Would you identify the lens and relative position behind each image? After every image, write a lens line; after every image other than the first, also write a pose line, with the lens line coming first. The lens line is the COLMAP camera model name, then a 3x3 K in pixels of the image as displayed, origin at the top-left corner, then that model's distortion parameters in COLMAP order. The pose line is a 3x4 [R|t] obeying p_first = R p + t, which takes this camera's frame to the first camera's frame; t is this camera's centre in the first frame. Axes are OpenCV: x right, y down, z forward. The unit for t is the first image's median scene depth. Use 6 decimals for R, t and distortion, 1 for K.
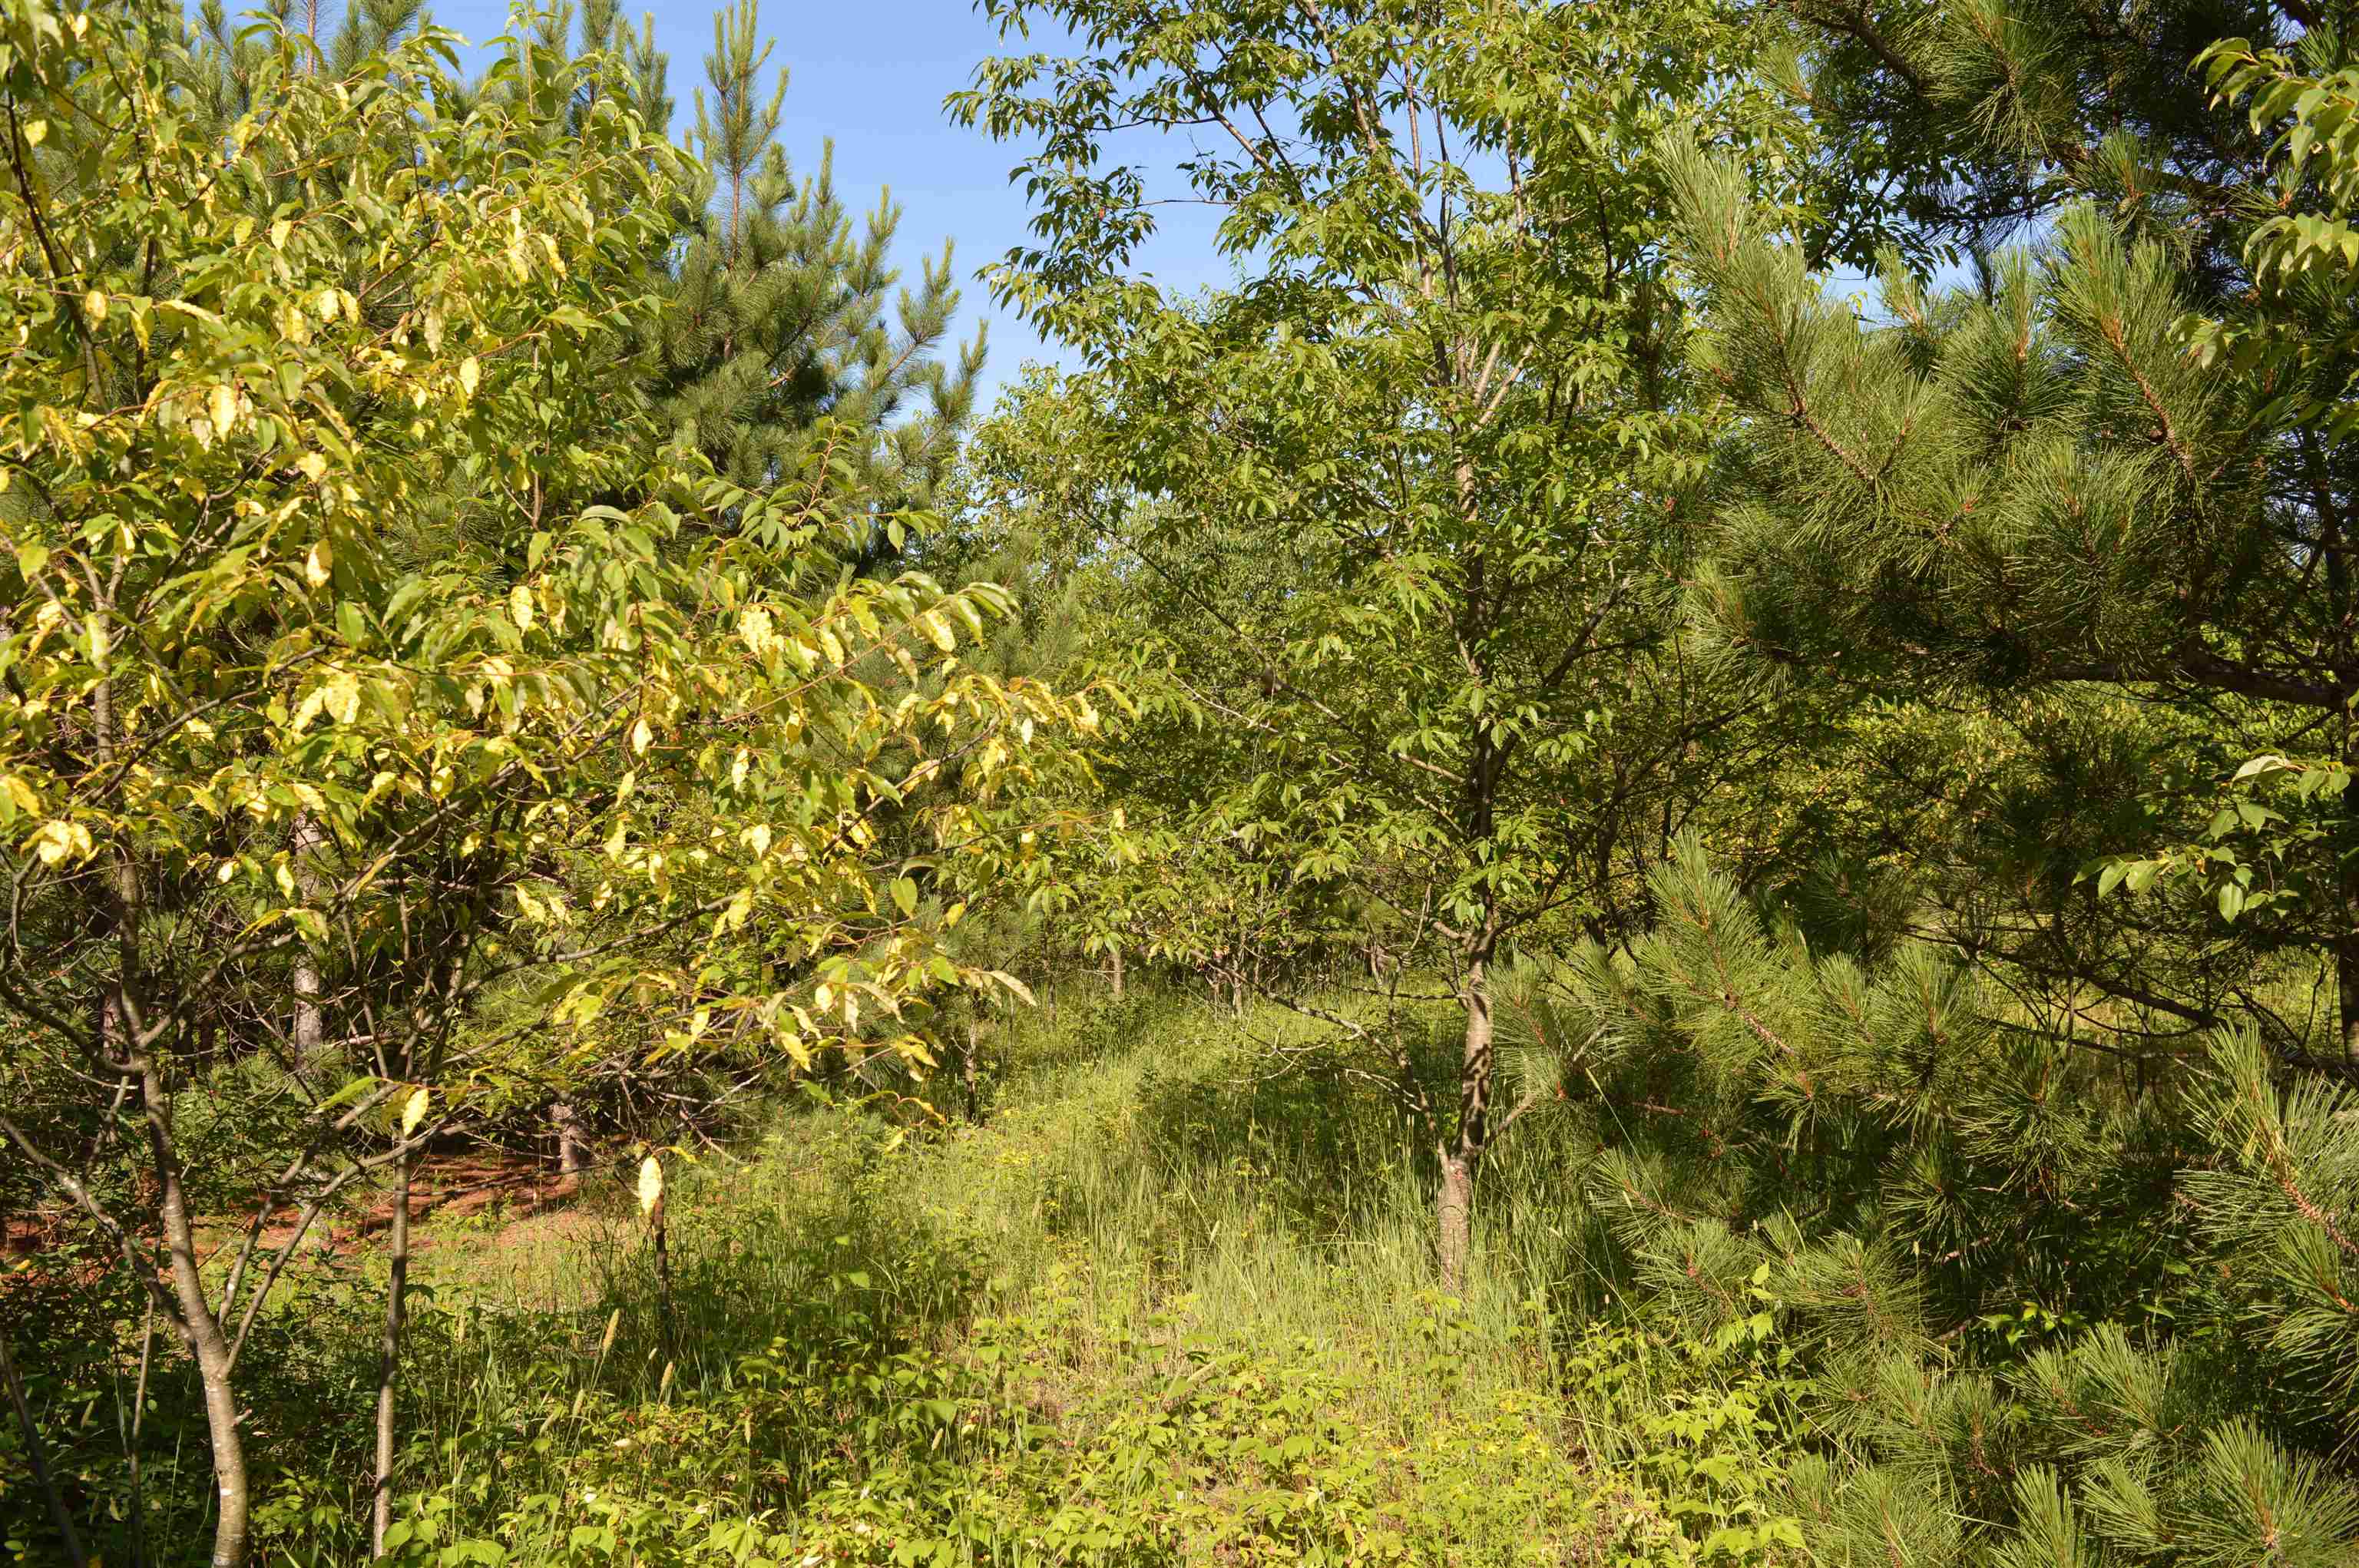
lens RADIAL K [[1886.5, 0, 1184.5], [0, 1886.5, 775.6], [0, 0, 1]] dist [-0.097244, 0.025256]
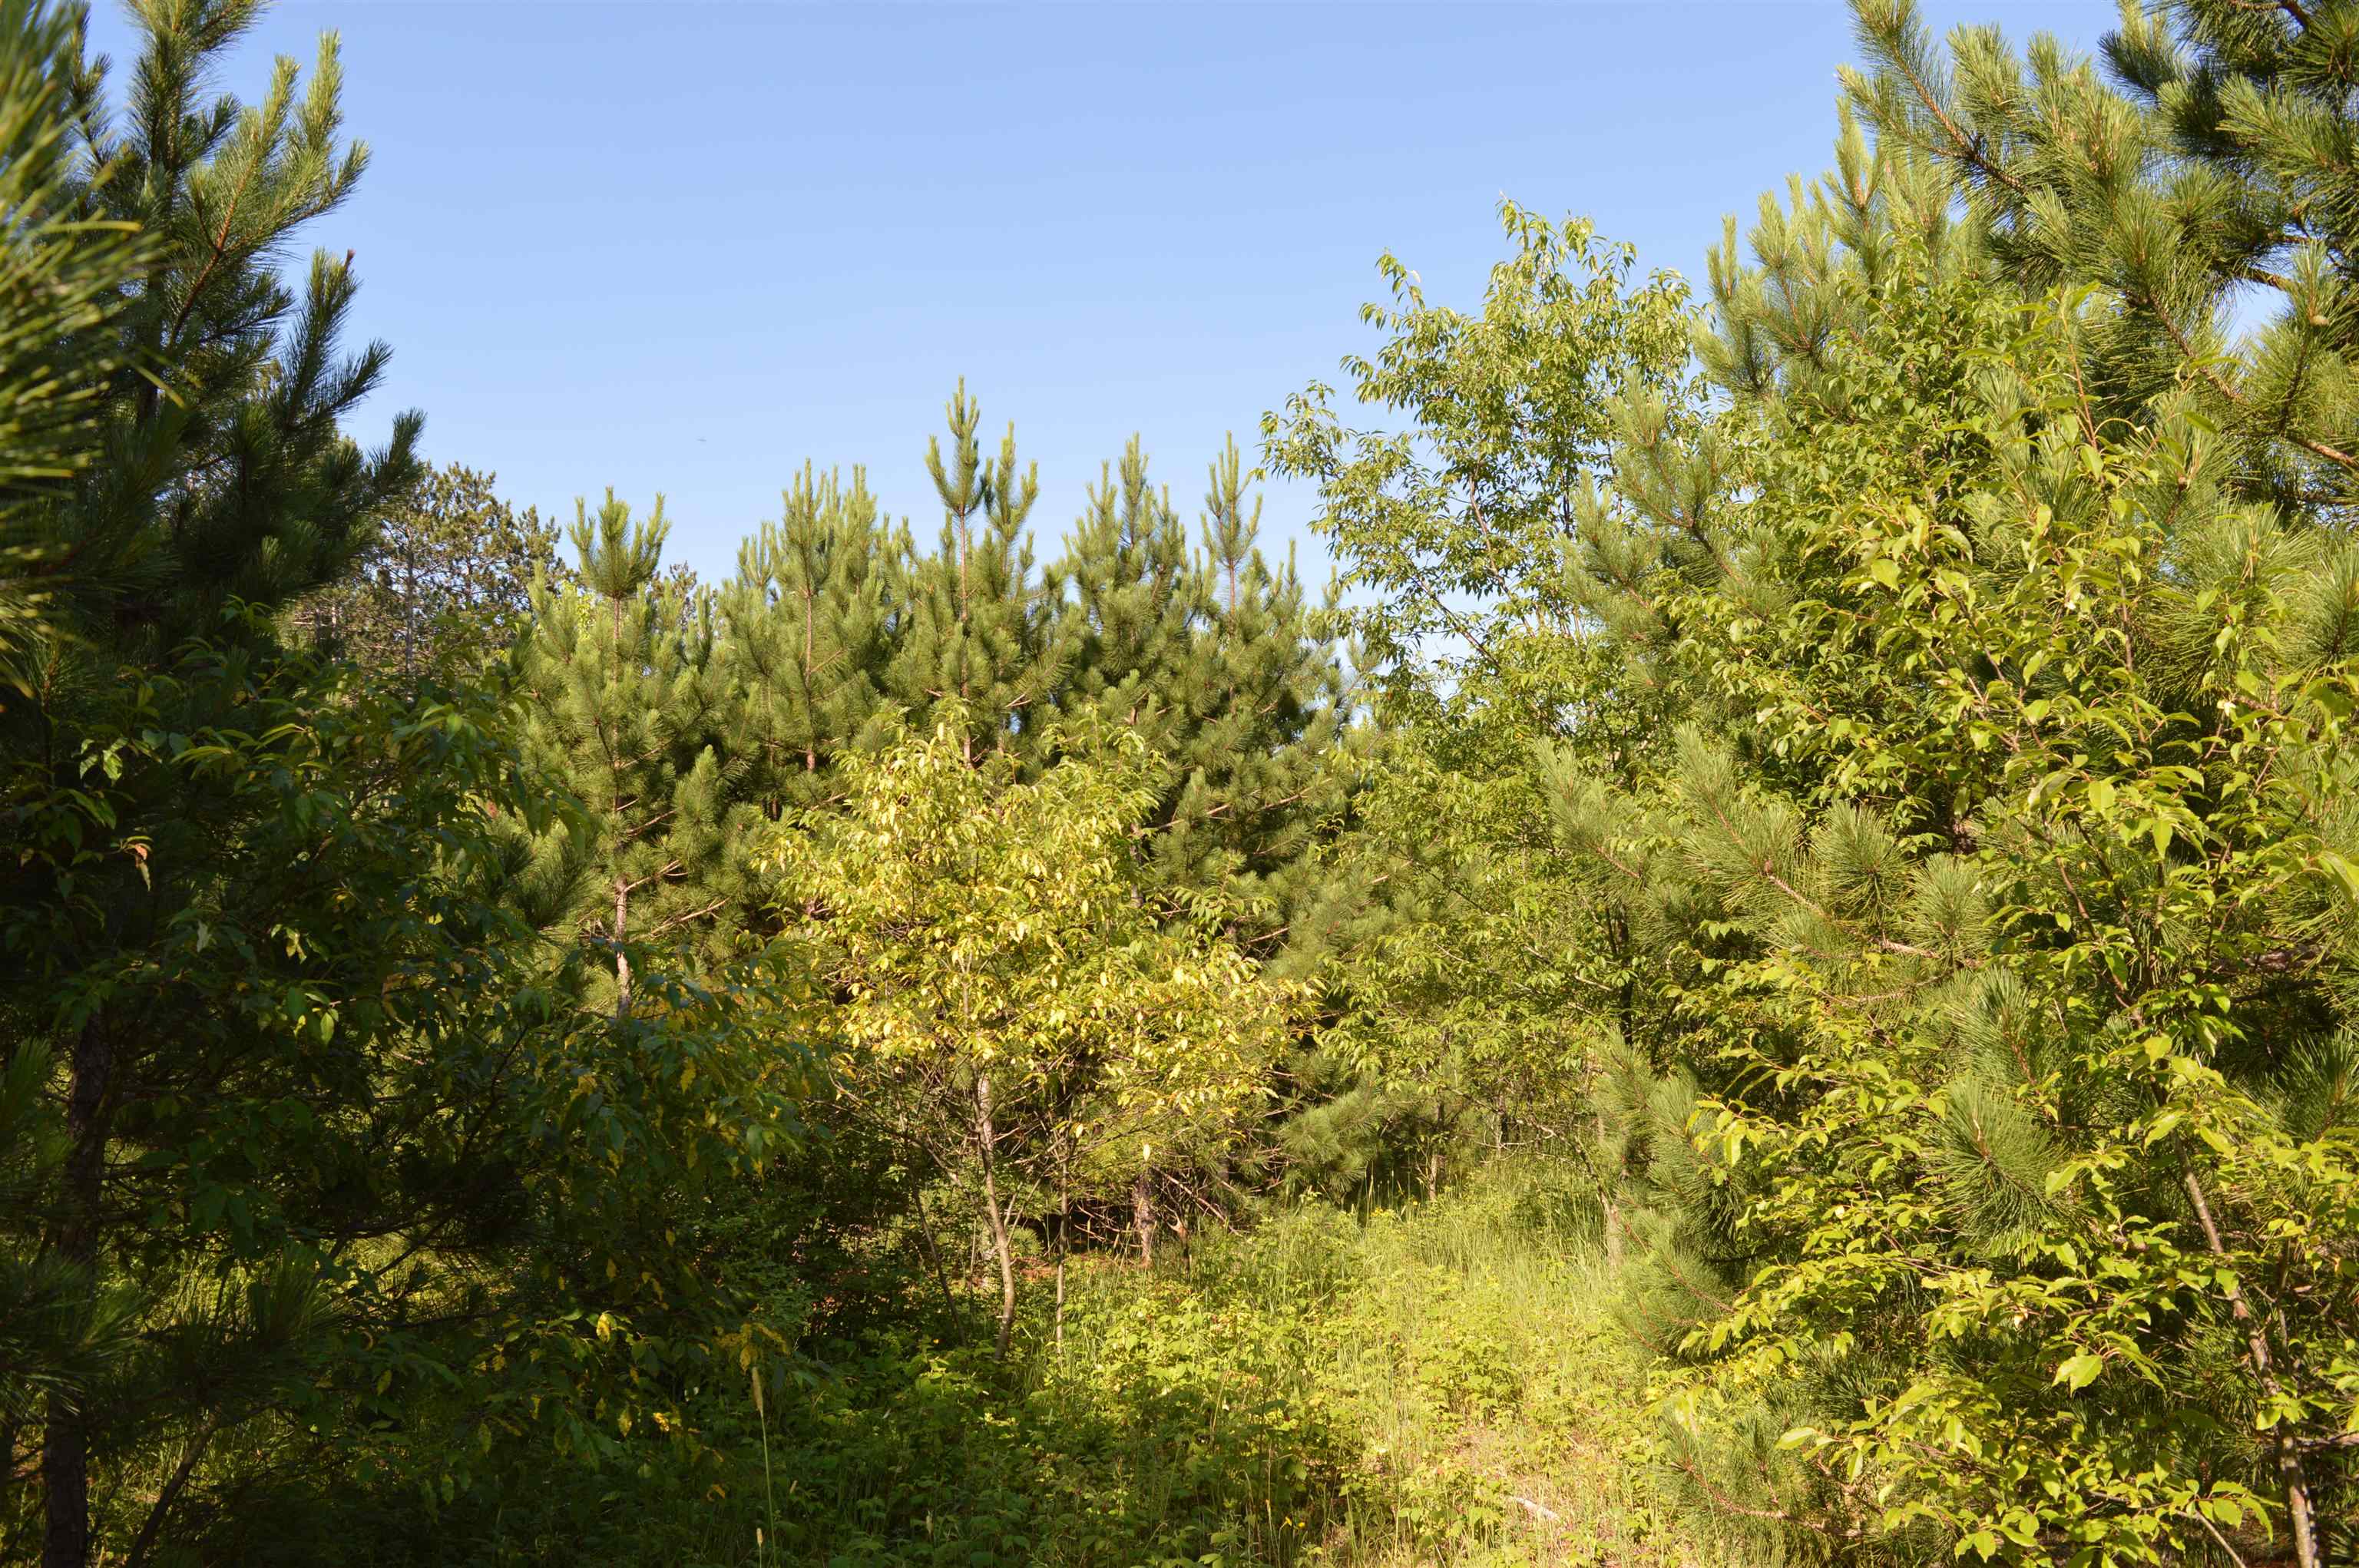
lens RADIAL K [[1886.5, 0, 1169.8], [0, 1886.5, 775.9], [0, 0, 1]] dist [-0.097244, 0.025256]
pose [[0.951007, -0.068519, -0.301480, 0.153838], [0.040907, 0.994446, -0.096976, -0.022853], [0.306450, 0.079893, 0.948528, -0.421380]]
